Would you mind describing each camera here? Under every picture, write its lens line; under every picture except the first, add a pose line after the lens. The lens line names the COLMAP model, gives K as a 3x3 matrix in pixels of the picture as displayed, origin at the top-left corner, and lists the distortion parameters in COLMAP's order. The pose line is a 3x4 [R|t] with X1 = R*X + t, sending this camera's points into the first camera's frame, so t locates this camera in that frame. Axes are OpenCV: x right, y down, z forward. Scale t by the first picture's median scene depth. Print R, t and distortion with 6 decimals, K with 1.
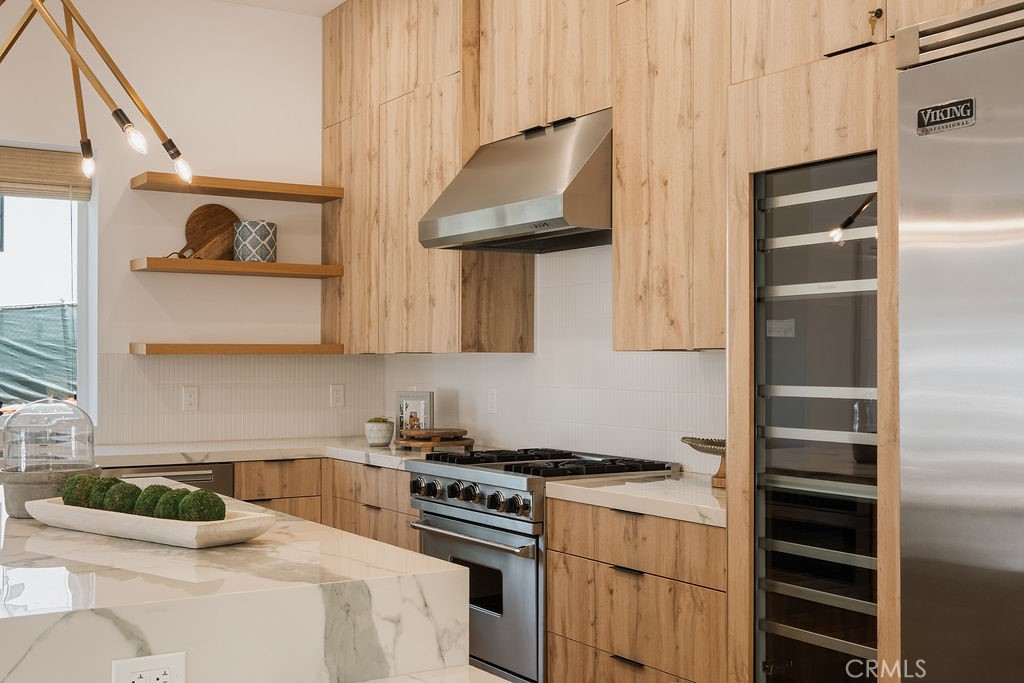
lens RADIAL K [[1172.9, 0, 497.9], [0, 1172.9, 346.8], [0, 0, 1]] dist [-0.000326, 0.000000]
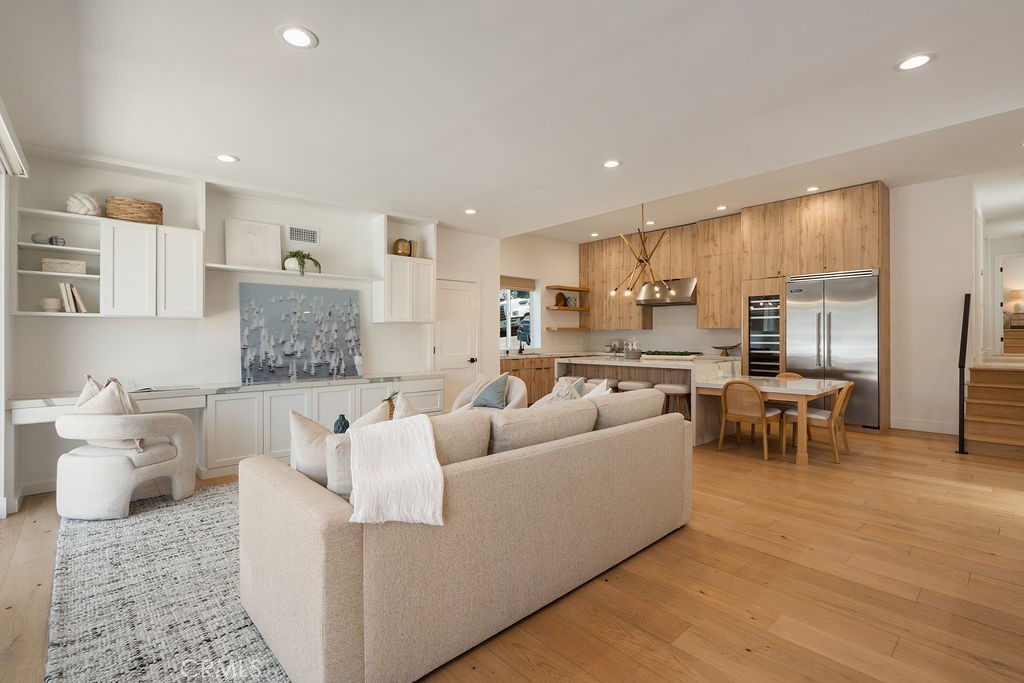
lens RADIAL K [[470.1, 0, 508.8], [0, 470.1, 339.2], [0, 0, 1]] dist [0.000695, -0.000227]
pose [[0.984569, -0.004777, 0.174932, -1.056423], [0.001340, 0.999804, 0.019759, 0.007441], [-0.174992, -0.019220, 0.984382, -0.820708]]
